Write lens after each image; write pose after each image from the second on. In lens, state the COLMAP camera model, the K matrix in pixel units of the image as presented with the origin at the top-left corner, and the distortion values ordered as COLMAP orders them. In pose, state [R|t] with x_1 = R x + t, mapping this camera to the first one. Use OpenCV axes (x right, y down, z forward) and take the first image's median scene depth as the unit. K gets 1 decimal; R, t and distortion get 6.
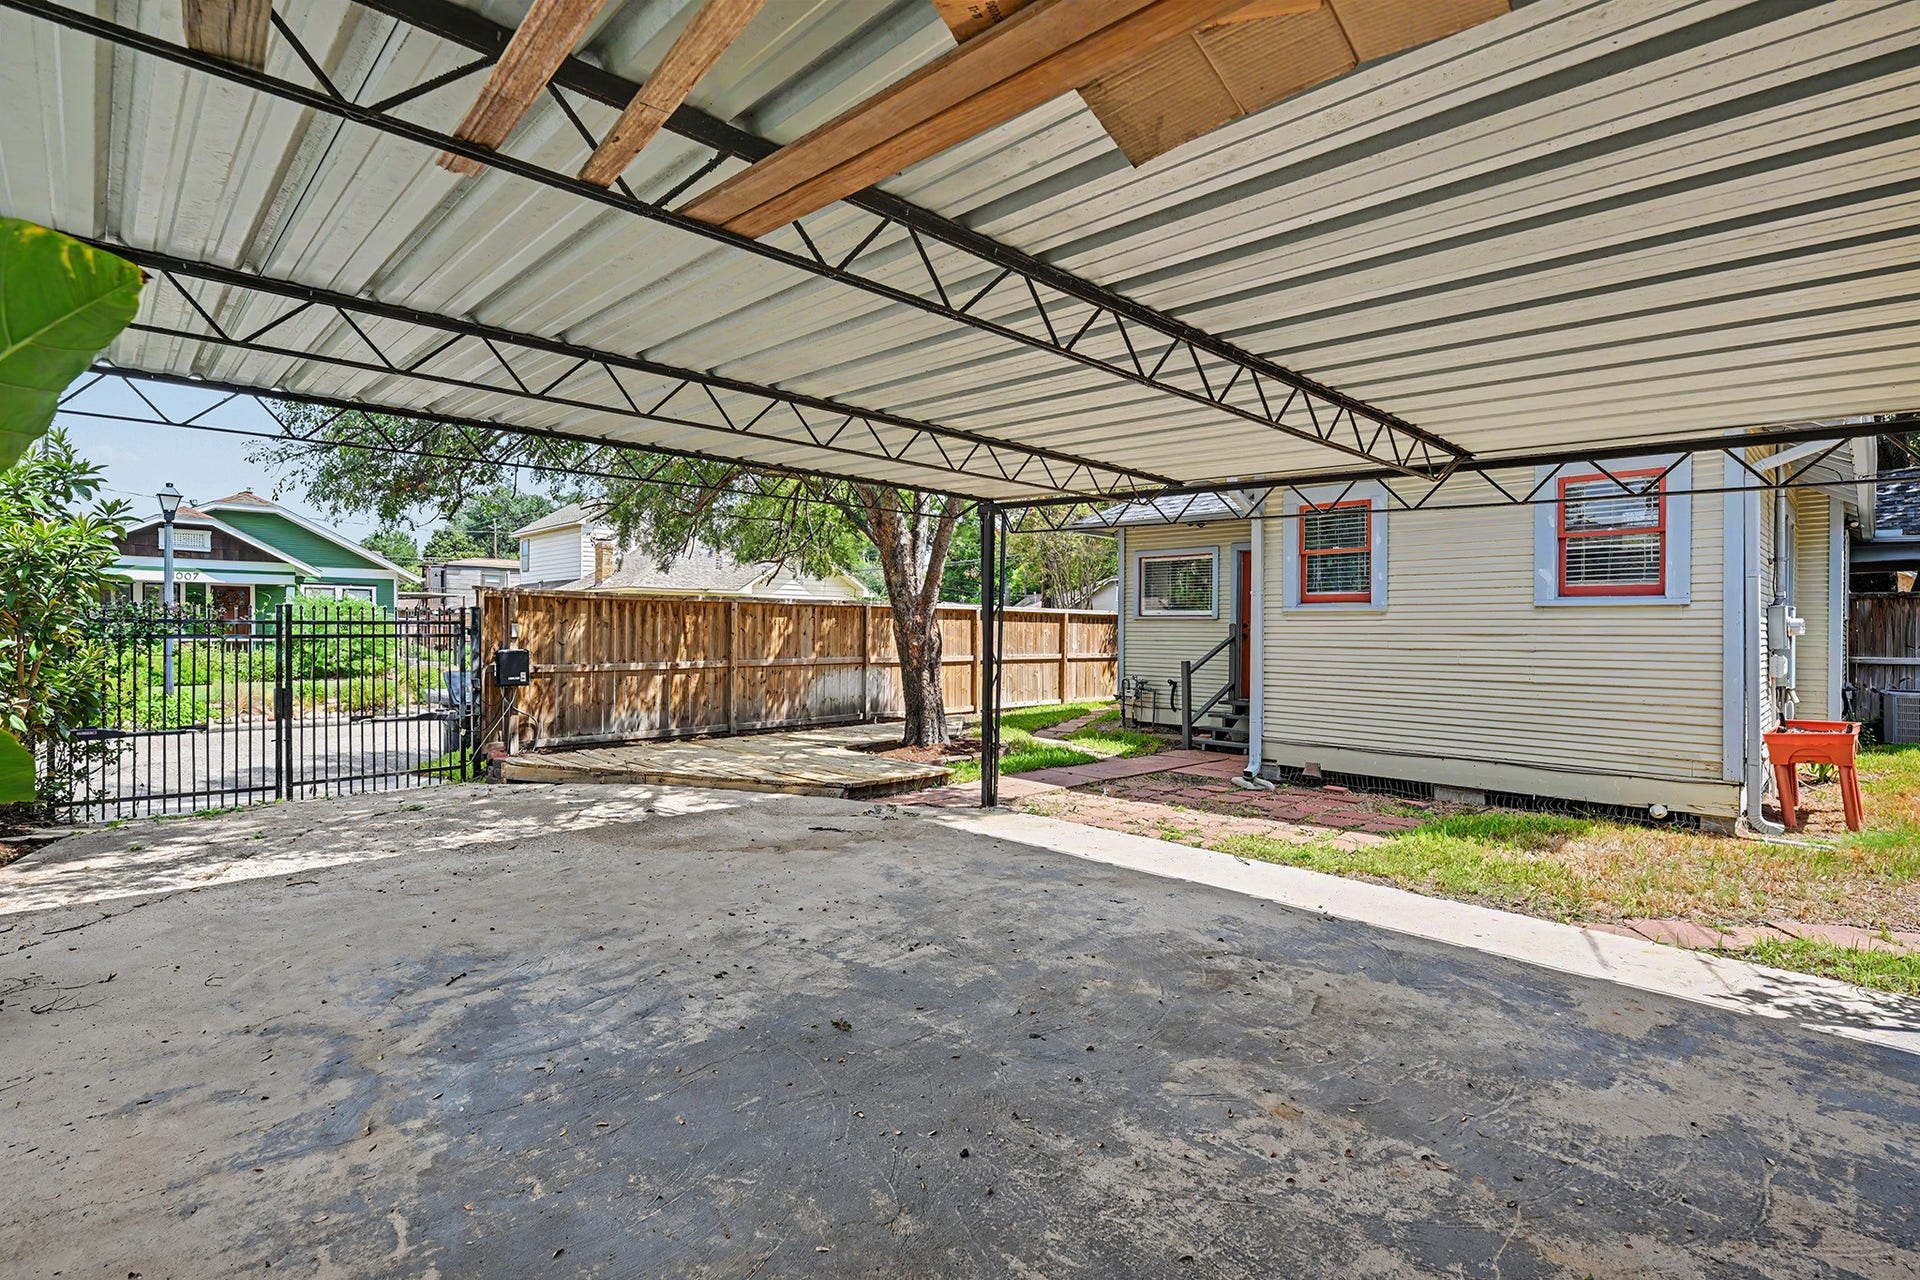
lens RADIAL K [[910.5, 0, 960.0], [0, 910.5, 640.0], [0, 0, 1]] dist [-0.000584, -0.000071]
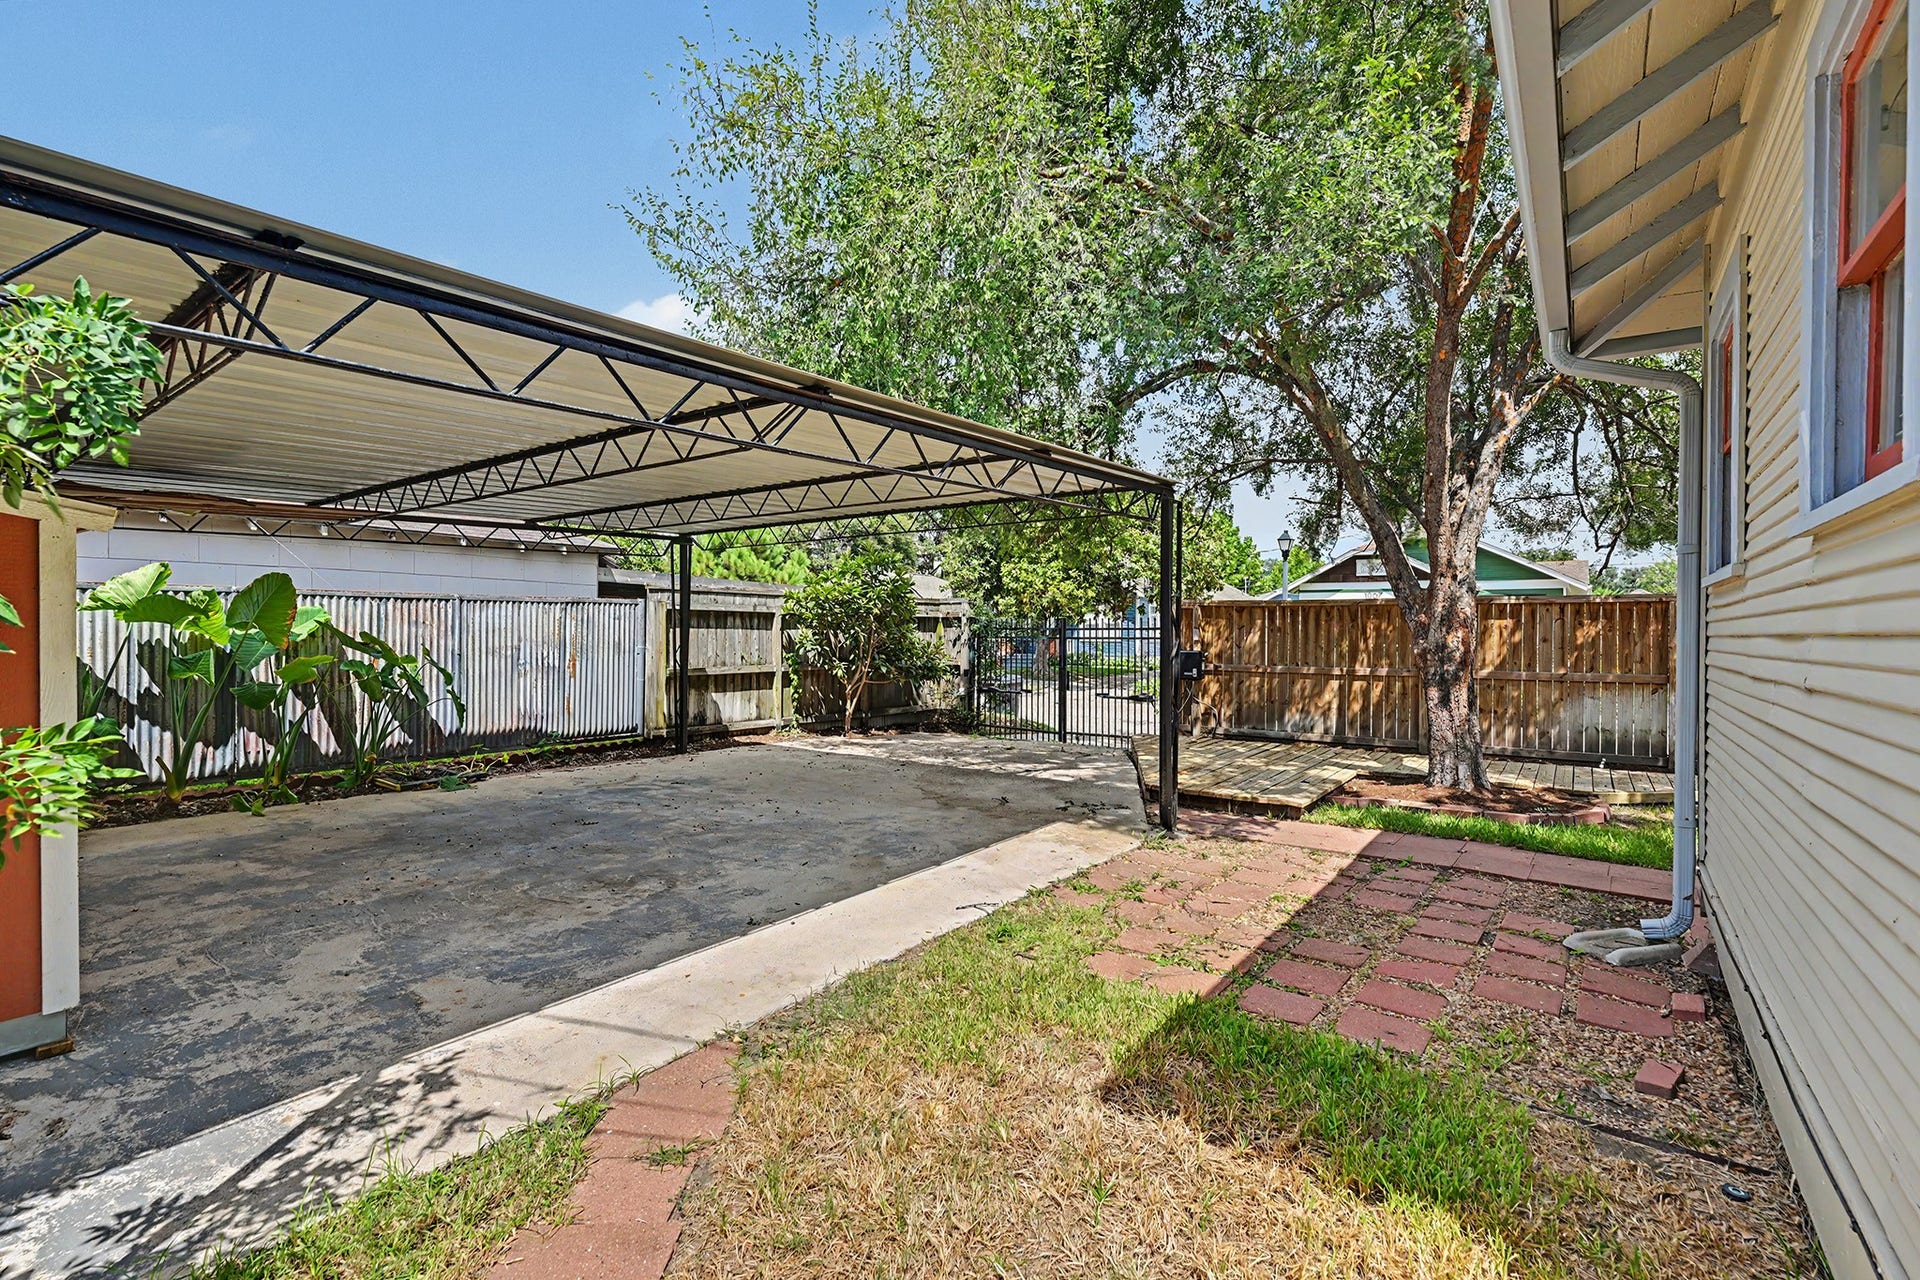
lens RADIAL K [[910.5, 0, 960.0], [0, 910.5, 640.0], [0, 0, 1]] dist [-0.000584, -0.000071]
pose [[0.133328, 0.003919, -0.991064, 1.620383], [-0.018873, 0.999821, 0.001415, 0.001700], [0.990892, 0.018516, 0.133378, 1.264014]]
